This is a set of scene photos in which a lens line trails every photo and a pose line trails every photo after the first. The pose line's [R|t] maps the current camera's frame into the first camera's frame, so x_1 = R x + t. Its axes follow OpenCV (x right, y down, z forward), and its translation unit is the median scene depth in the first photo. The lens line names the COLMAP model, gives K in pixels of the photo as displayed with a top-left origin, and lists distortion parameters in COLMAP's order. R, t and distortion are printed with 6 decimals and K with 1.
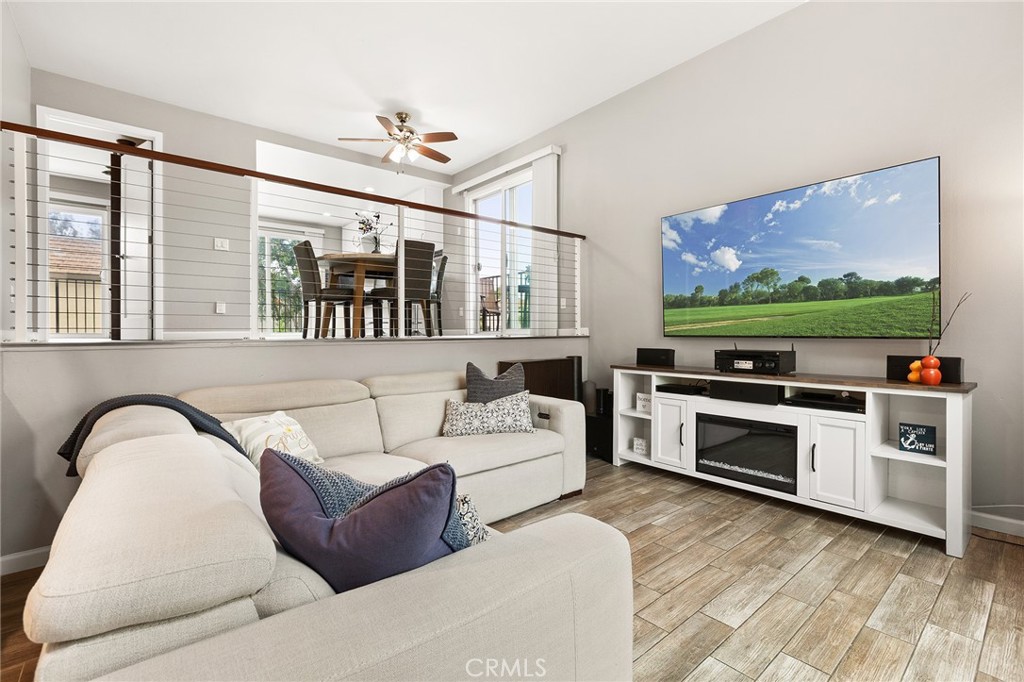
lens RADIAL K [[461.0, 0, 510.6], [0, 461.0, 334.9], [0, 0, 1]] dist [0.002451, 0.000636]
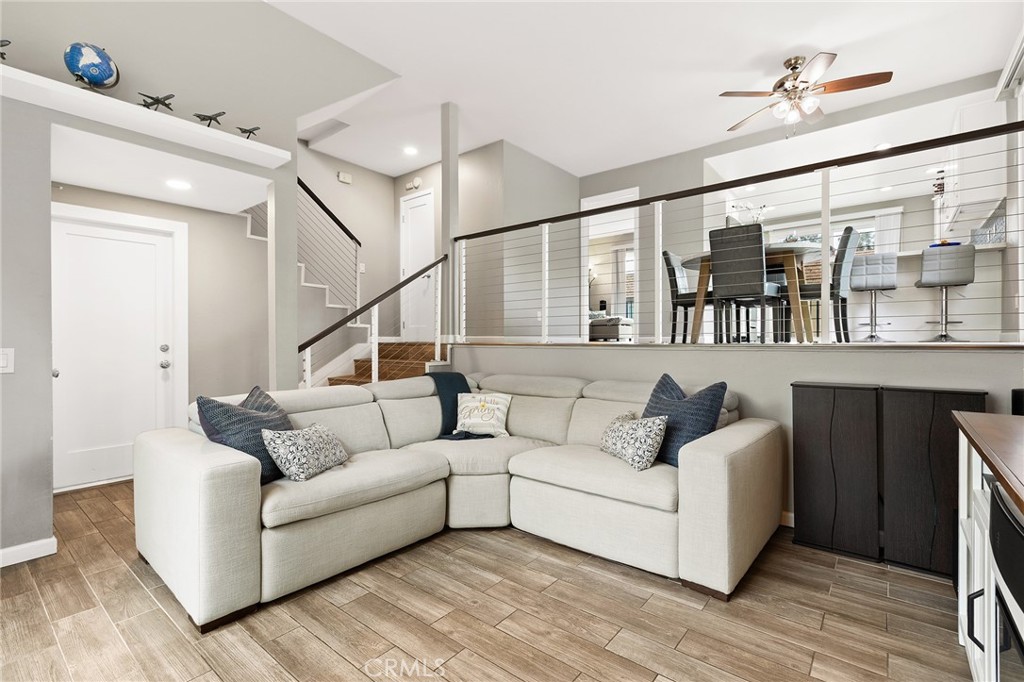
lens RADIAL K [[461.0, 0, 519.9], [0, 461.0, 338.7], [0, 0, 1]] dist [0.002451, 0.000636]
pose [[0.194364, 0.003669, -0.980923, 0.690317], [-0.001869, 0.999993, 0.003370, -0.006574], [0.980928, 0.001179, 0.194369, 0.600850]]
